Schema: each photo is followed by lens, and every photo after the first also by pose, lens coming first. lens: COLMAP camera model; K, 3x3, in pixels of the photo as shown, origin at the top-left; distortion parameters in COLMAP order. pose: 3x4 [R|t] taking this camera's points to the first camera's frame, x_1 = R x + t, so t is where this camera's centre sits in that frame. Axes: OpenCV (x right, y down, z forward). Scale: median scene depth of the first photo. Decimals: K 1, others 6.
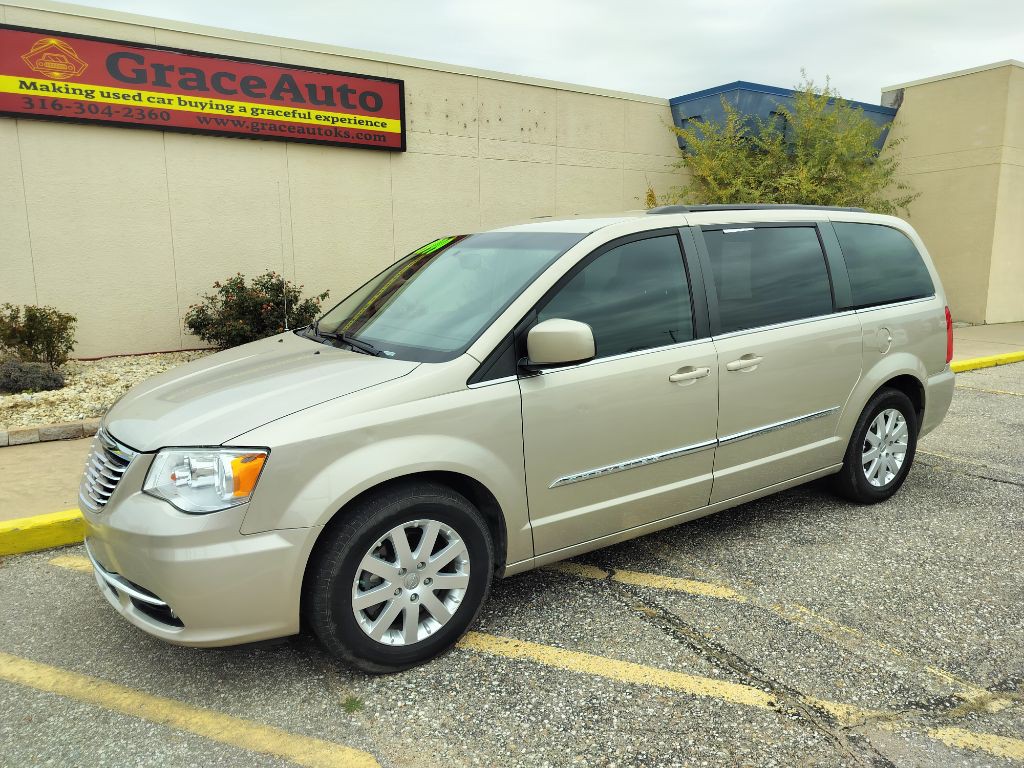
lens RADIAL K [[722.9, 0, 514.3], [0, 722.9, 382.7], [0, 0, 1]] dist [0.029290, -0.025234]
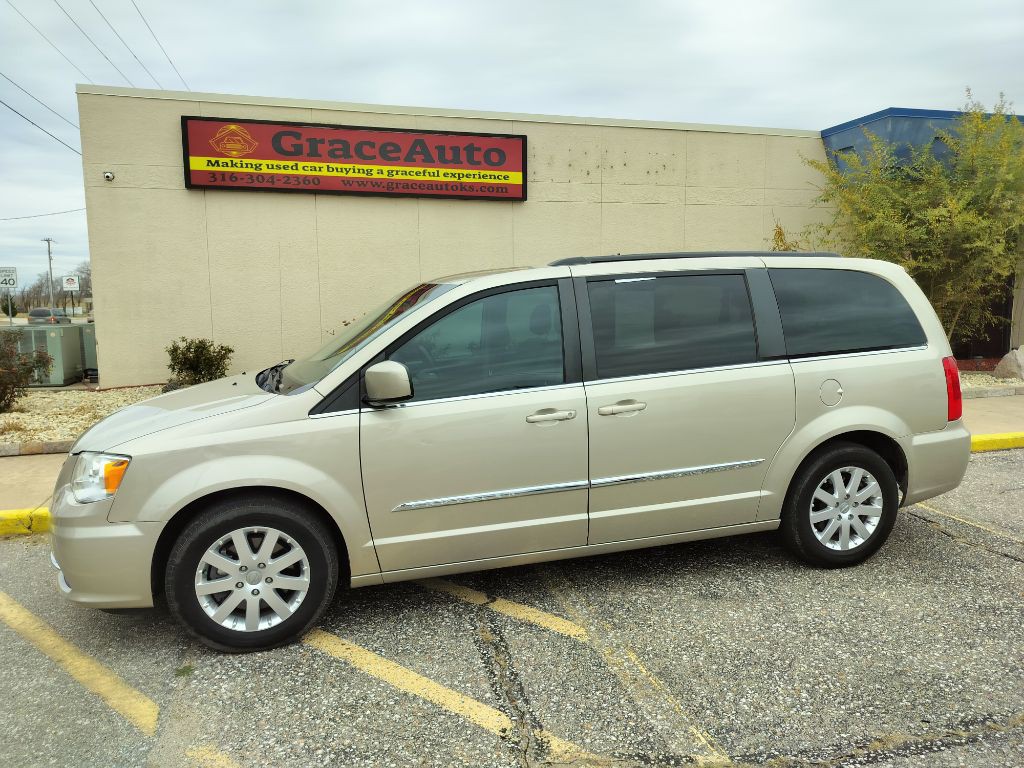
lens RADIAL K [[717.1, 0, 509.7], [0, 717.1, 383.8], [0, 0, 1]] dist [0.066185, -0.082846]
pose [[0.951845, 0.034751, -0.304603, 0.190677], [-0.049182, 0.997995, -0.039832, -0.005807], [0.302609, 0.052895, 0.951646, -0.007896]]
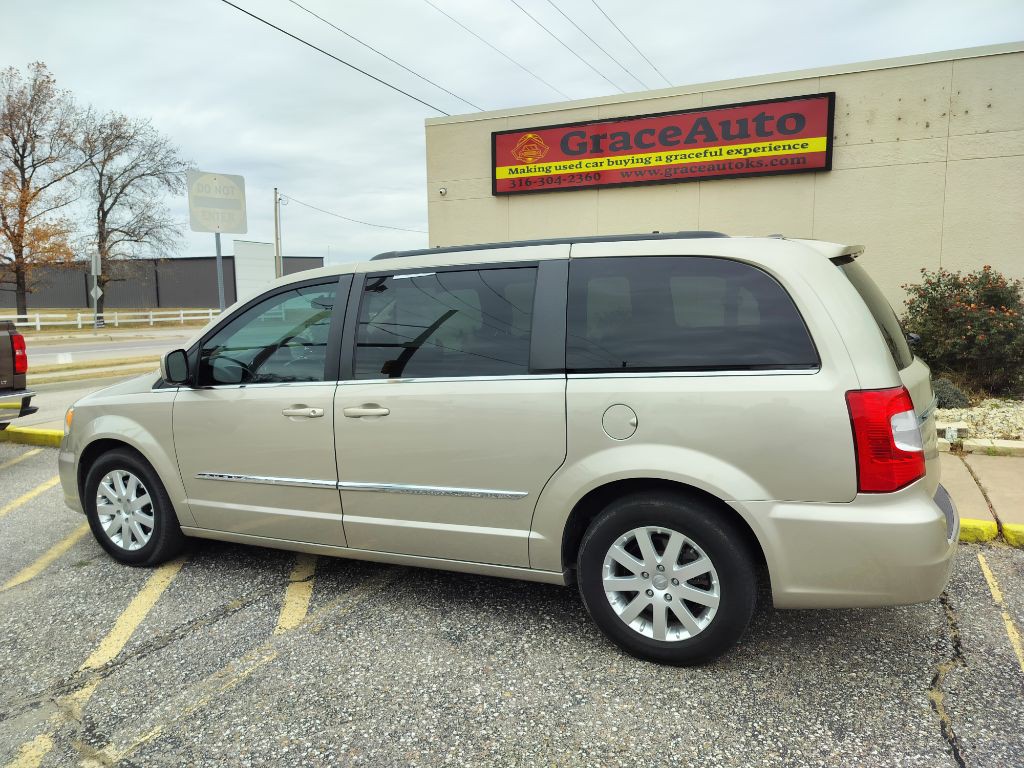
lens RADIAL K [[718.8, 0, 510.5], [0, 718.8, 383.9], [0, 0, 1]] dist [0.043069, -0.042187]
pose [[0.532469, 0.105601, -0.839837, 0.494498], [-0.132061, 0.990401, 0.040805, -0.052432], [0.836084, 0.089182, 0.541303, 0.255279]]
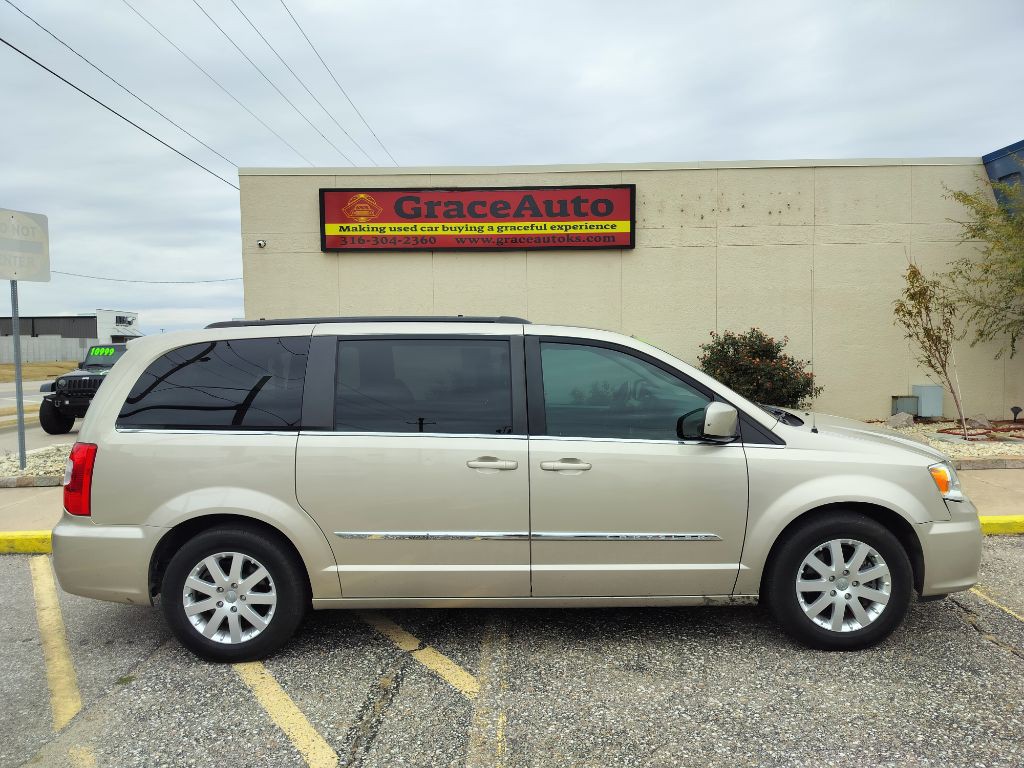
lens RADIAL K [[715.4, 0, 509.2], [0, 715.4, 383.8], [0, 0, 1]] dist [0.067311, -0.074028]
pose [[0.834348, 0.026030, -0.550623, 0.339428], [-0.083635, 0.993298, -0.079772, -0.024033], [0.544857, 0.112609, 0.830933, 0.047710]]
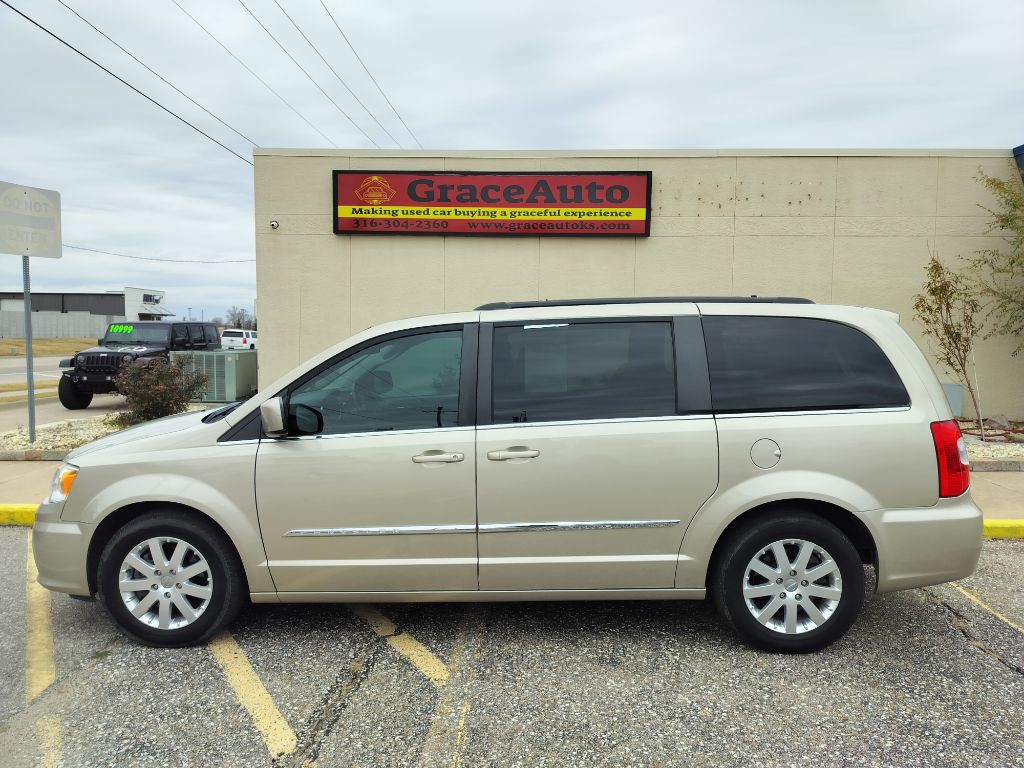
lens RADIAL K [[717.8, 0, 510.2], [0, 717.8, 384.5], [0, 0, 1]] dist [0.072510, -0.085837]
pose [[0.815867, 0.057761, -0.575348, 0.357476], [-0.111240, 0.992091, -0.058143, -0.026960], [0.567439, 0.111438, 0.815840, 0.065274]]
